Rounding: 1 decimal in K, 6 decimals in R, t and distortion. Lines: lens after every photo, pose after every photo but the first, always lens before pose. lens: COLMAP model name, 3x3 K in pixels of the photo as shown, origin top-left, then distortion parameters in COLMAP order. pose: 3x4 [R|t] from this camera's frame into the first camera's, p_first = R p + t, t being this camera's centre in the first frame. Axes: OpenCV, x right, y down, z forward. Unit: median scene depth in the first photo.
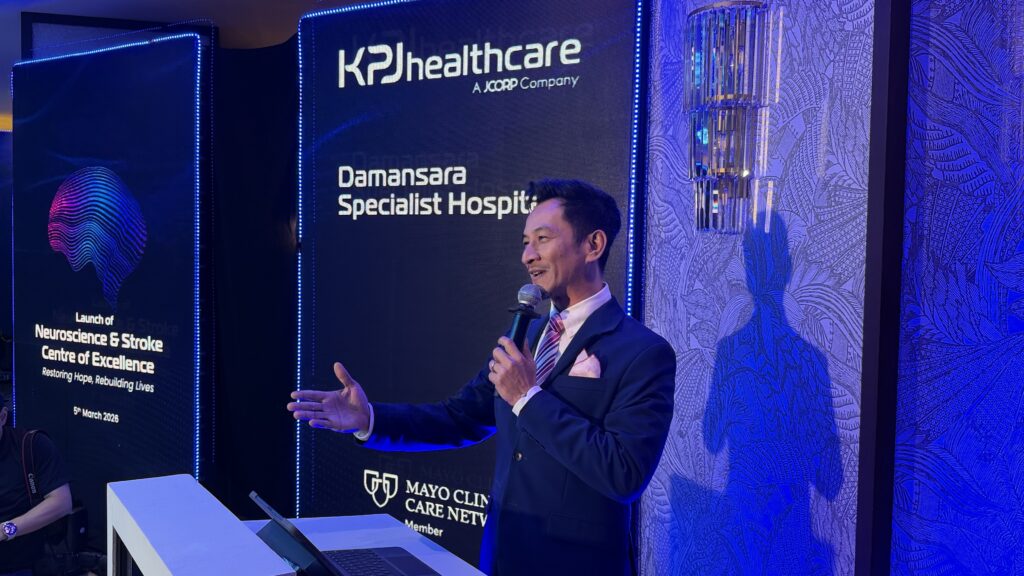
lens RADIAL K [[840.4, 0, 511.2], [0, 840.4, 291.2], [0, 0, 1]] dist [0.135583, -0.007395]
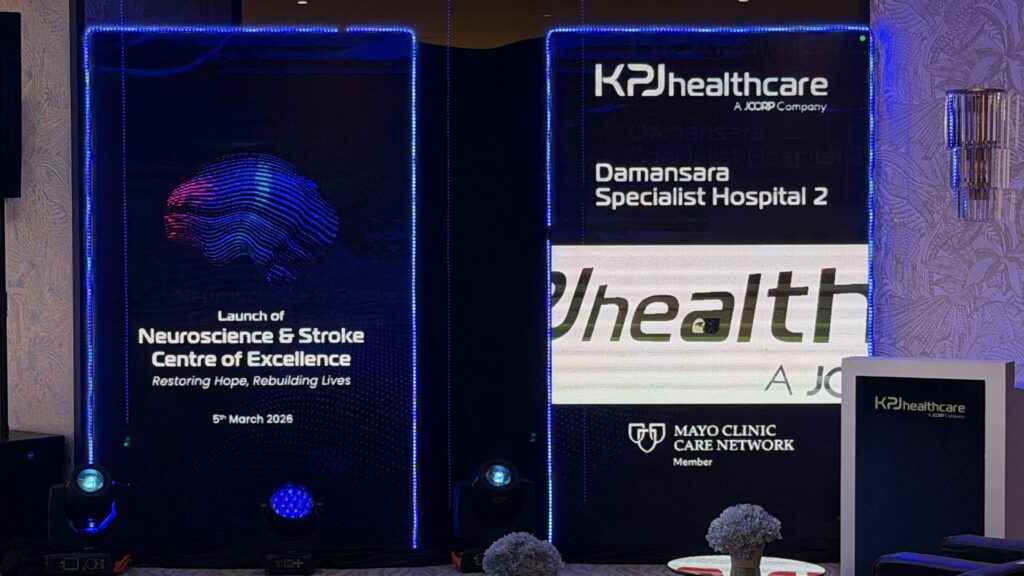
lens RADIAL K [[2278.9, 0, 511.9], [0, 2278.9, 285.9], [0, 0, 1]] dist [0.416266, 0.000000]
pose [[0.835076, -0.041015, 0.548604, -2.103930], [0.041588, 0.999070, 0.011388, -0.022157], [-0.548560, 0.013305, 0.836005, -1.601476]]
